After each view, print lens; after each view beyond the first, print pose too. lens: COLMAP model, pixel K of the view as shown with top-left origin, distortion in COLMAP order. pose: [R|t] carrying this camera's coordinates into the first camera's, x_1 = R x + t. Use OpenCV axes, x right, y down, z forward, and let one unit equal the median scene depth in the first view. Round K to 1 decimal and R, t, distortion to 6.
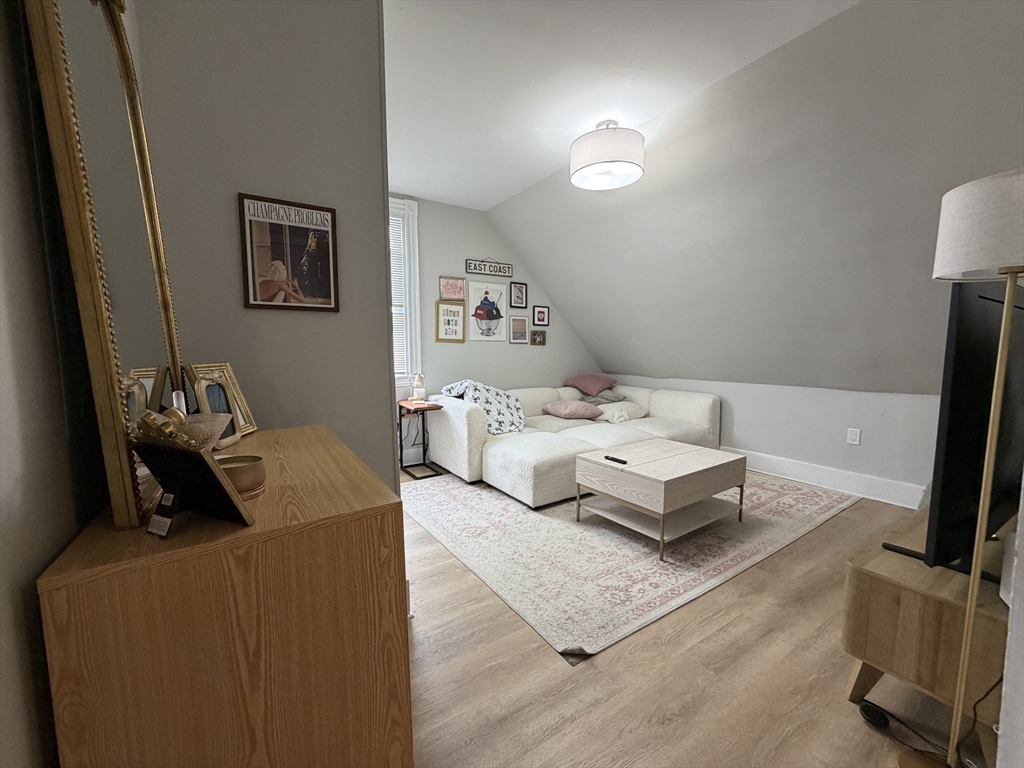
lens RADIAL K [[407.5, 0, 510.8], [0, 407.5, 386.3], [0, 0, 1]] dist [0.001075, 0.000903]
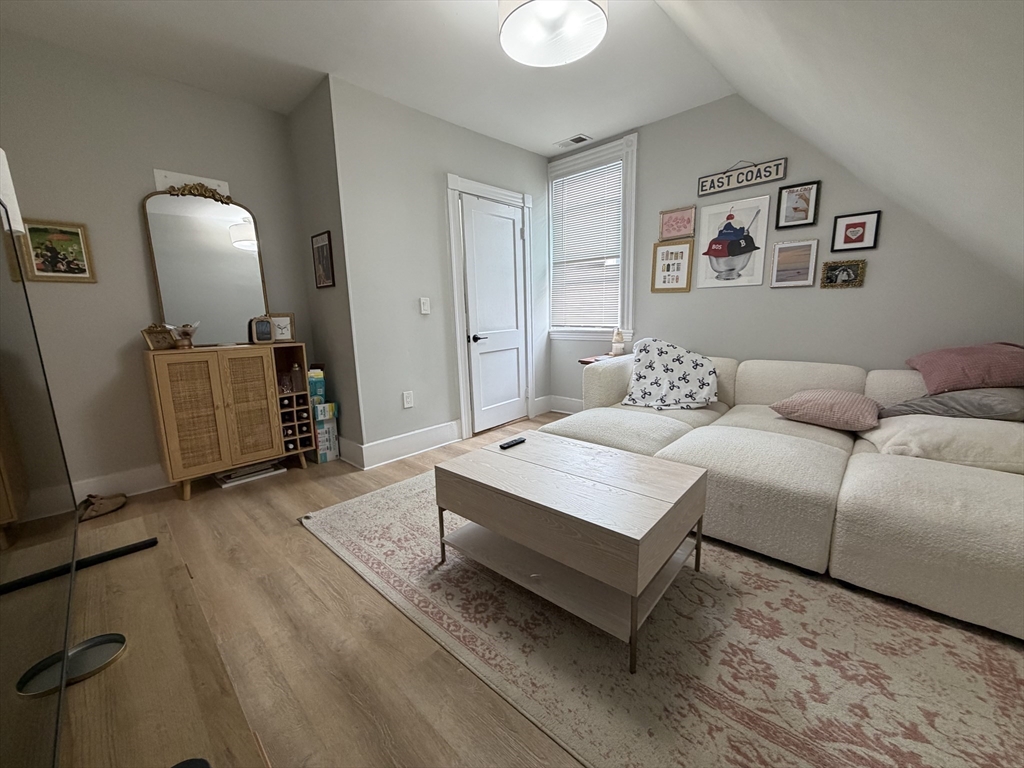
lens RADIAL K [[407.5, 0, 510.0], [0, 407.5, 386.9], [0, 0, 1]] dist [0.001075, 0.000903]
pose [[0.236678, 0.173722, -0.955931, 0.581570], [-0.067075, 0.984459, 0.162299, -0.030449], [0.969270, 0.025707, 0.244652, 0.475964]]
